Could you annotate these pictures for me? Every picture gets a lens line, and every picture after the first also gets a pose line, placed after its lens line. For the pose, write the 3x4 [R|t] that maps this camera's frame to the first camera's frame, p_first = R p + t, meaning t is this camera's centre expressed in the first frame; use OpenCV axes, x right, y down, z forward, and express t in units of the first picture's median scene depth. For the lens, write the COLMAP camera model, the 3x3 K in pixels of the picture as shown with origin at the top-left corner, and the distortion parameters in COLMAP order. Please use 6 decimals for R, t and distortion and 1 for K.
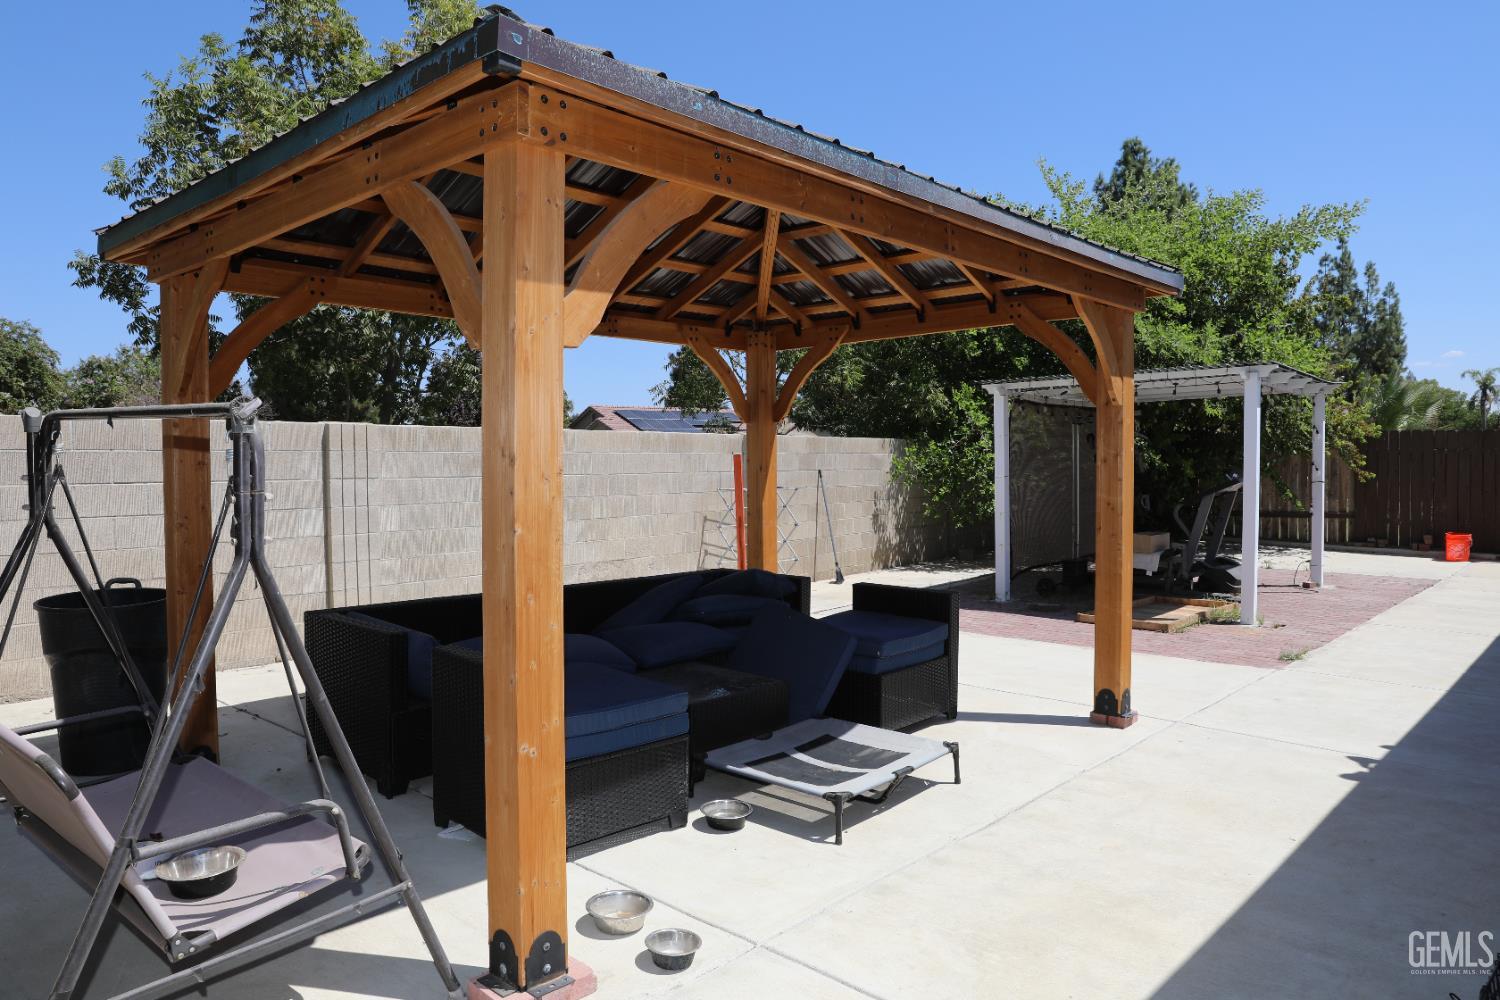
lens RADIAL K [[1027.7, 0, 750.0], [0, 1027.7, 500.0], [0, 0, 1]] dist [-0.110896, 0.091611]
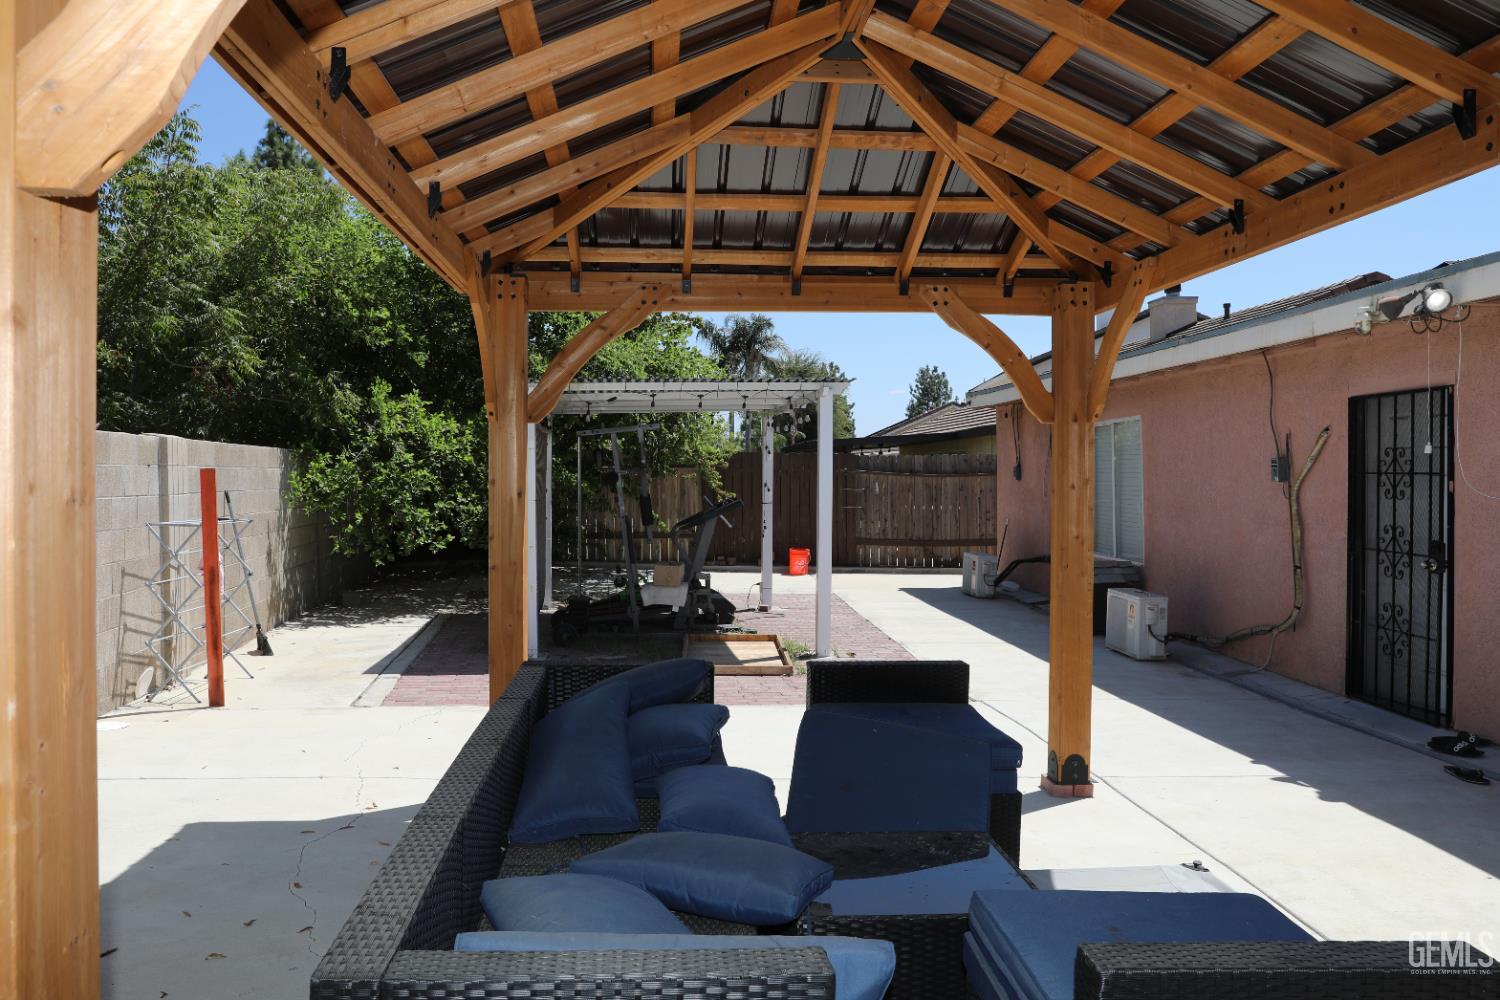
lens RADIAL K [[1097.4, 0, 750.0], [0, 1097.4, 500.0], [0, 0, 1]] dist [-0.126565, 0.114281]
pose [[0.674618, -0.005235, 0.738149, -0.209602], [0.016961, 0.999821, -0.008411, -0.010621], [-0.737972, 0.018194, 0.674586, 0.241141]]
